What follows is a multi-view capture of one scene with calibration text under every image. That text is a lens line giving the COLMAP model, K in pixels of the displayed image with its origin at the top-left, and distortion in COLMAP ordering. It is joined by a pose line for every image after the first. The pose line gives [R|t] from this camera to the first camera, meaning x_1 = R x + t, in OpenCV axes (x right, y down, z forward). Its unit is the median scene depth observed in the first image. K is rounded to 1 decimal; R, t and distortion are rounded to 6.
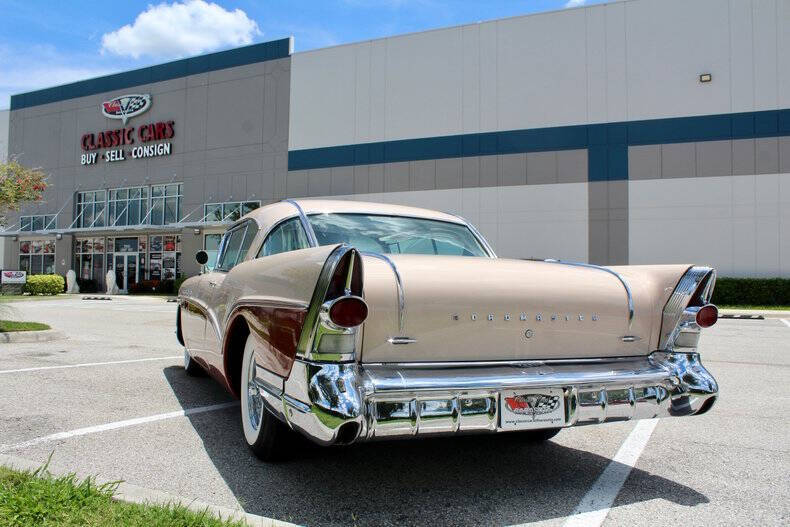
lens RADIAL K [[665.5, 0, 394.0], [0, 665.5, 259.7], [0, 0, 1]] dist [-0.173479, 0.159063]
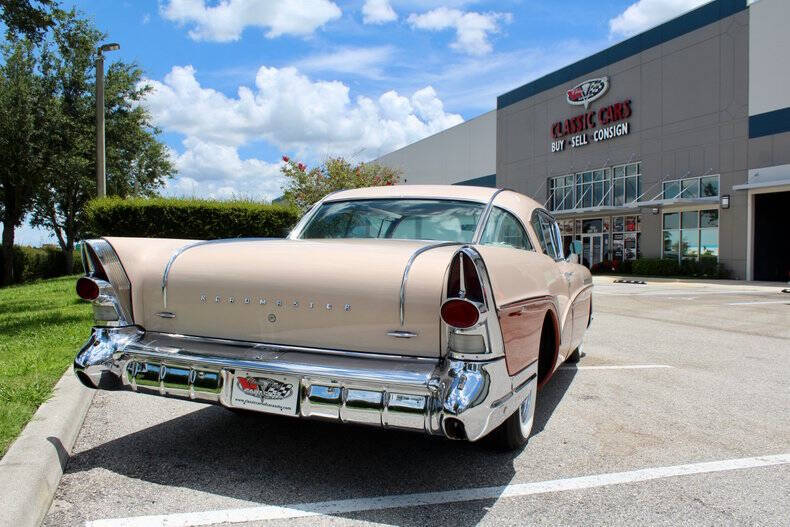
lens RADIAL K [[665.5, 0, 394.0], [0, 665.5, 259.7], [0, 0, 1]] dist [-0.173479, 0.159063]
pose [[0.718509, 0.001092, -0.695517, 0.086462], [0.020243, 0.999542, 0.022481, 0.000345], [0.695223, -0.030232, 0.718158, 0.034021]]
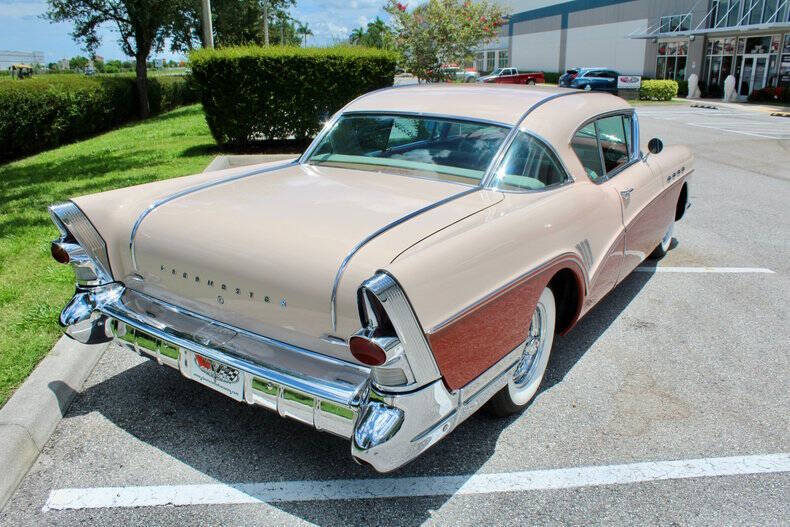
lens RADIAL K [[665.5, 0, 394.0], [0, 665.5, 259.7], [0, 0, 1]] dist [-0.173479, 0.159063]
pose [[0.549824, 0.229481, -0.803139, 0.091523], [0.034497, 0.954461, 0.296335, -0.018215], [0.834568, -0.190638, 0.516869, 0.060531]]
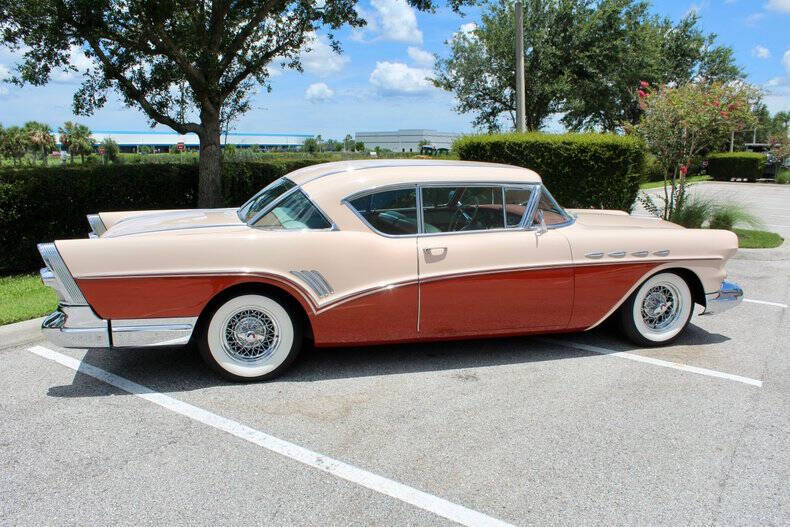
lens RADIAL K [[665.5, 0, 394.0], [0, 665.5, 259.7], [0, 0, 1]] dist [-0.173479, 0.159063]
pose [[-0.137002, 0.149207, -0.979269, 0.156029], [0.035120, 0.988701, 0.145731, -0.011680], [0.989948, -0.014427, -0.140694, 0.173388]]
